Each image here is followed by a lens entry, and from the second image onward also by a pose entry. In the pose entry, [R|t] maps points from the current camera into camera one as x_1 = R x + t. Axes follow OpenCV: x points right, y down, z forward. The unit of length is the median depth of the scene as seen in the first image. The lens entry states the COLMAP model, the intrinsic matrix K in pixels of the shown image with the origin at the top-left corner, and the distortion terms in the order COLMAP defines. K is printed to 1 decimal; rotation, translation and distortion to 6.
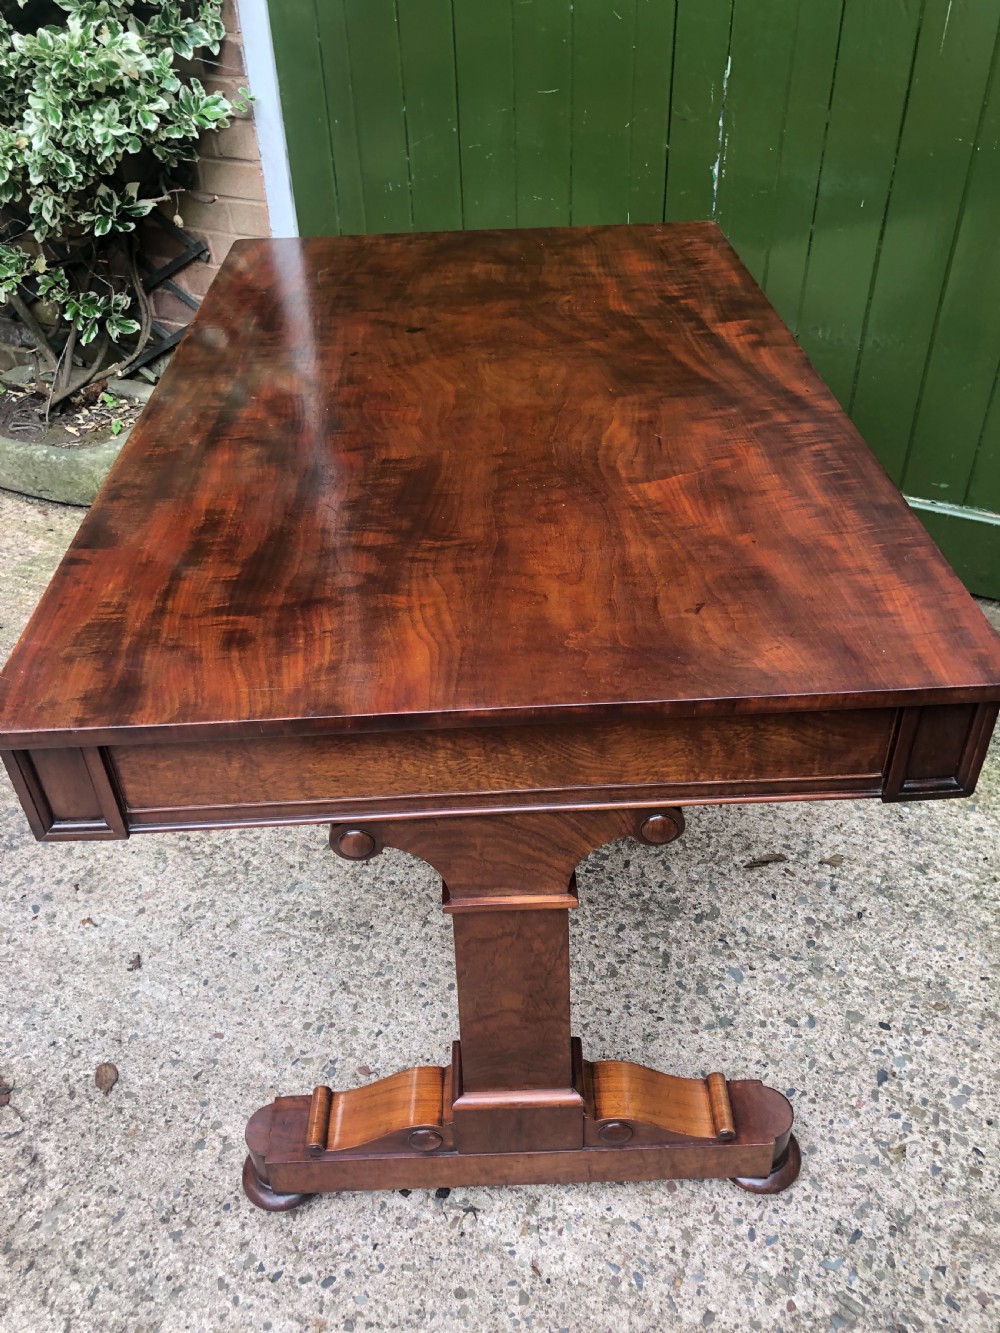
lens RADIAL K [[1090.6, 0, 512.5], [0, 1090.6, 659.0], [0, 0, 1]] dist [0.010933, 0.003530]
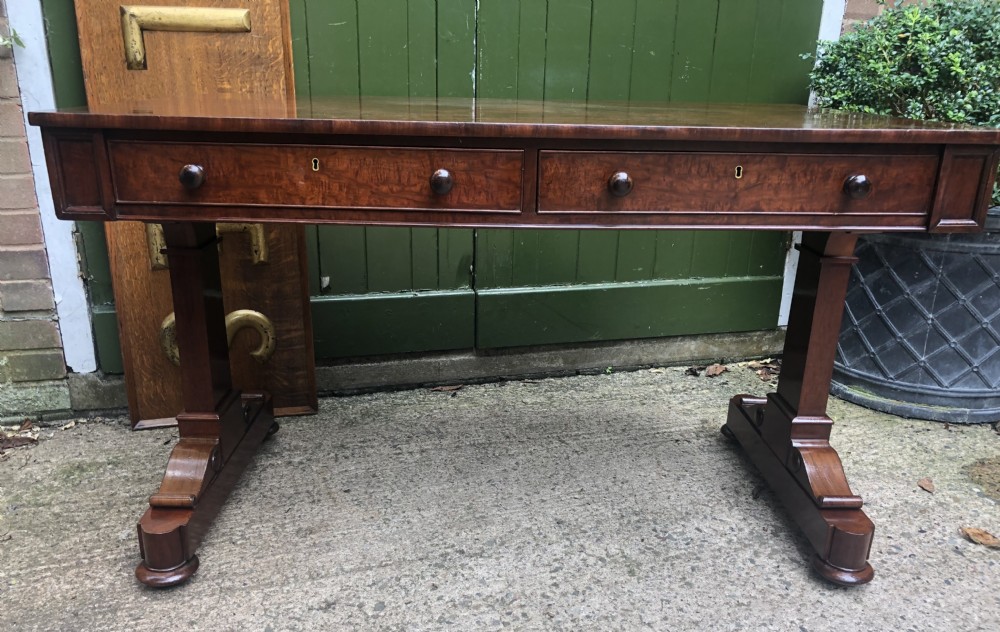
lens RADIAL K [[812.4, 0, 501.9], [0, 812.4, 375.4], [0, 0, 1]] dist [0.011537, 0.002919]
pose [[0.721261, -0.206911, 0.661038, -0.675344], [0.385243, 0.912949, -0.134578, 0.071289], [-0.575648, 0.351726, 0.738186, 0.413069]]
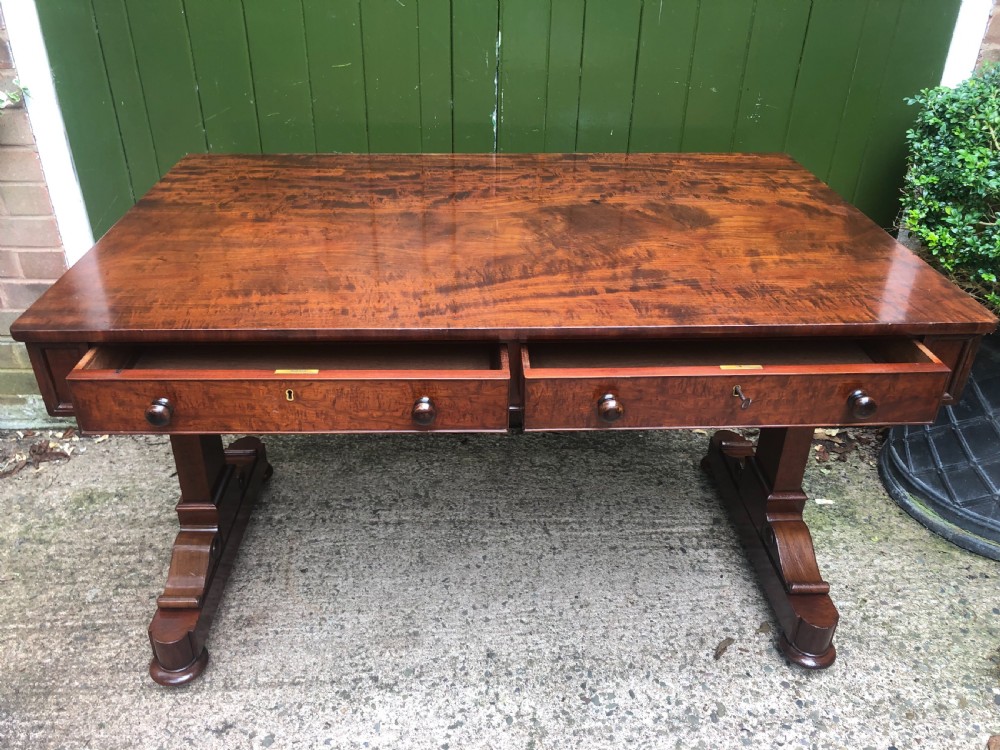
lens RADIAL K [[819.8, 0, 490.4], [0, 819.8, 375.3], [0, 0, 1]] dist [-0.021124, 0.058579]
pose [[0.875883, -0.215042, 0.431955, -0.347765], [0.264321, 0.962768, -0.056669, -0.133995], [-0.403687, 0.163811, 0.900113, 0.247500]]
